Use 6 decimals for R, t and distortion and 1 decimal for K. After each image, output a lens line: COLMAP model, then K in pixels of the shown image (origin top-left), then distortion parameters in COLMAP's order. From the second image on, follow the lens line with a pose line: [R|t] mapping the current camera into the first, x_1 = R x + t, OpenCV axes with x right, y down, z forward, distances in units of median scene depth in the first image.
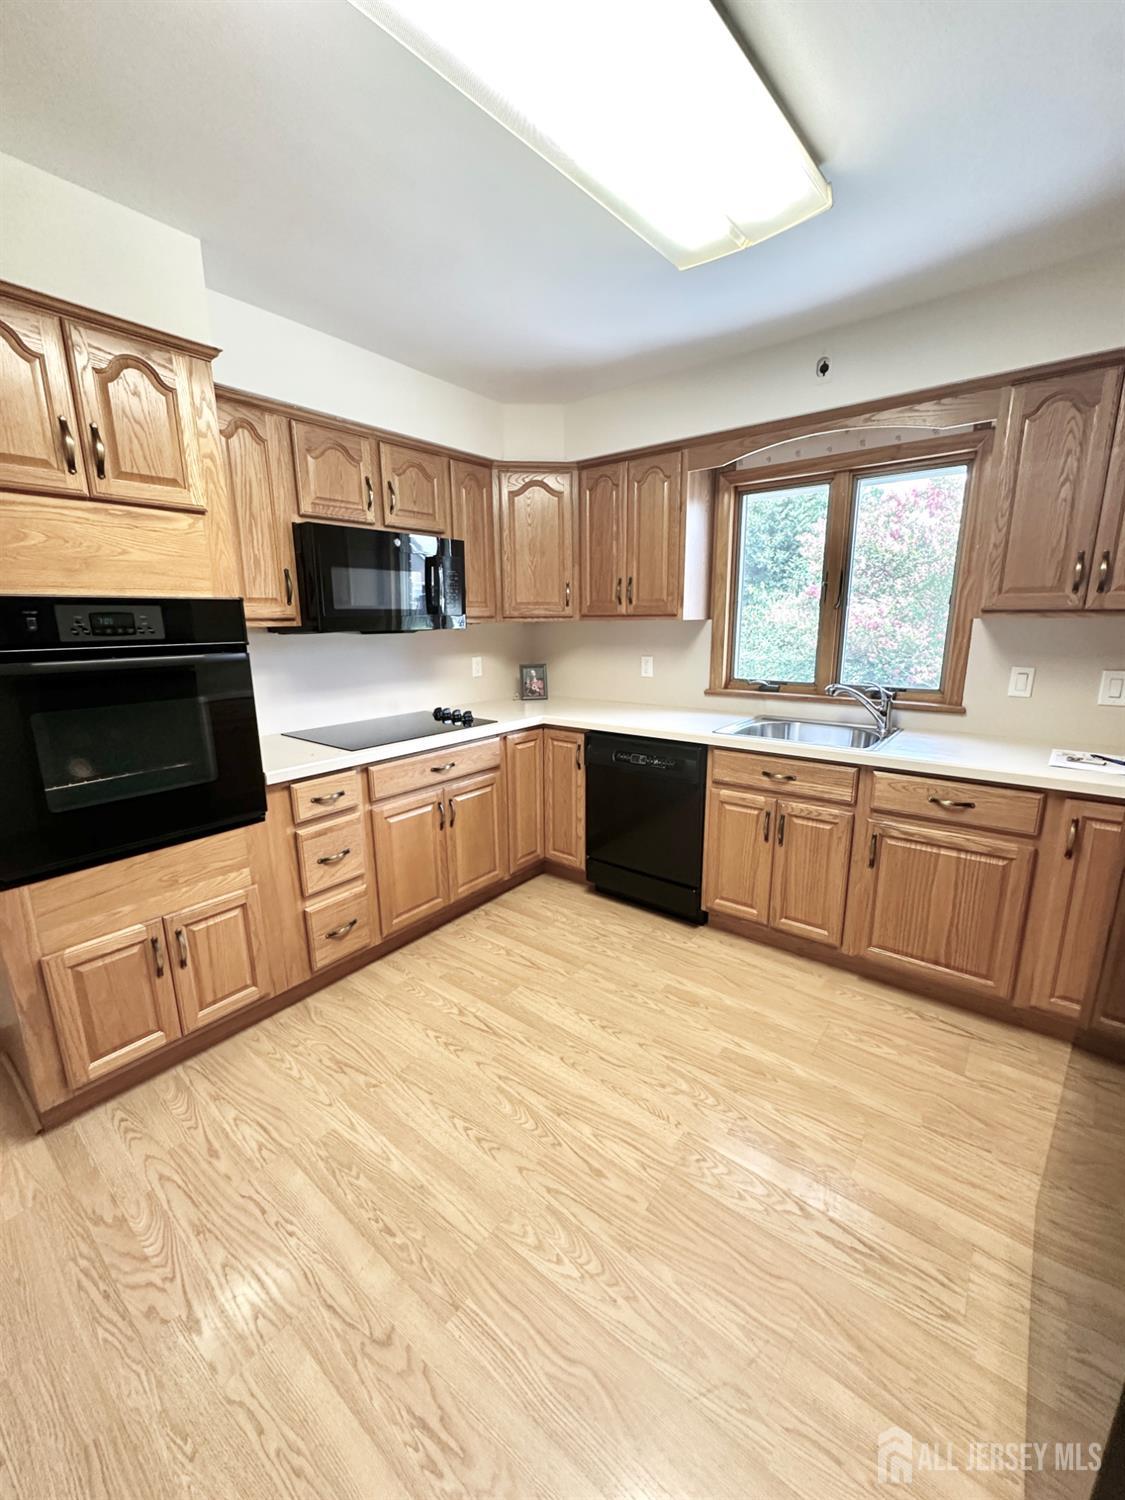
lens RADIAL K [[602.3, 0, 563.9], [0, 602.3, 751.7], [0, 0, 1]] dist [-0.008069, 0.000159]
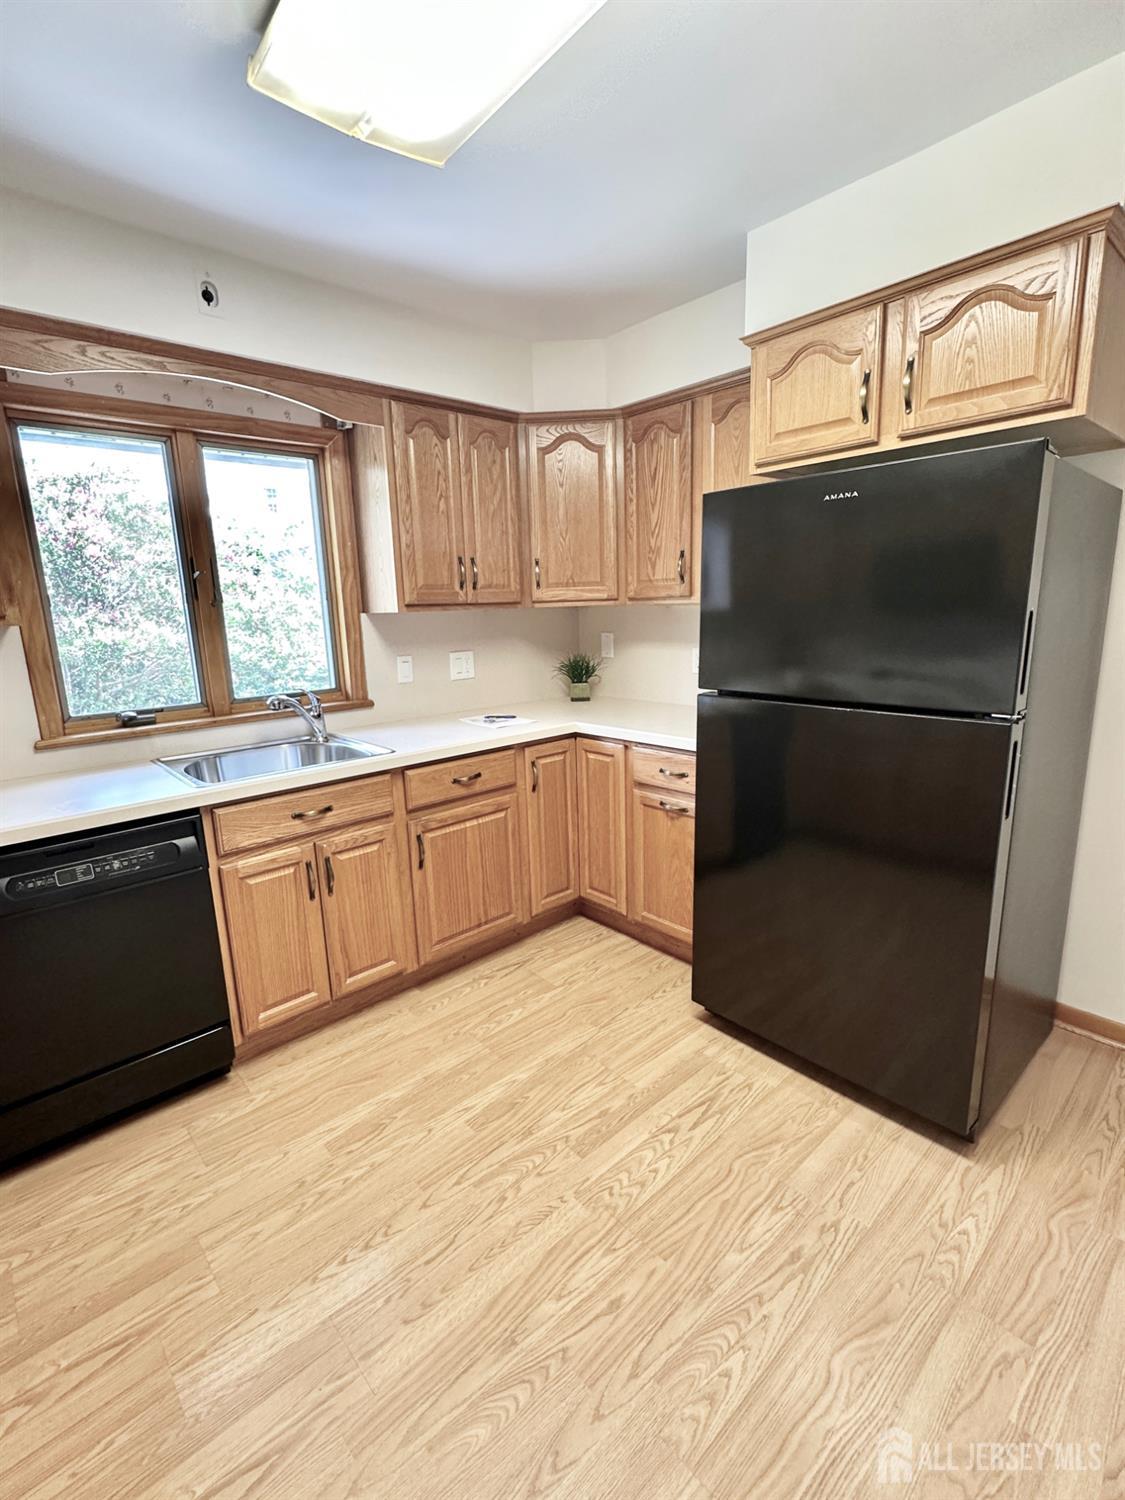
lens RADIAL K [[690.6, 0, 564.5], [0, 690.6, 747.2], [0, 0, 1]] dist [0.000467, -0.000687]
pose [[0.158019, -0.197238, 0.967537, -0.502845], [0.241858, 0.957732, 0.155739, -0.114943], [-0.957358, 0.209396, 0.199043, 0.533233]]
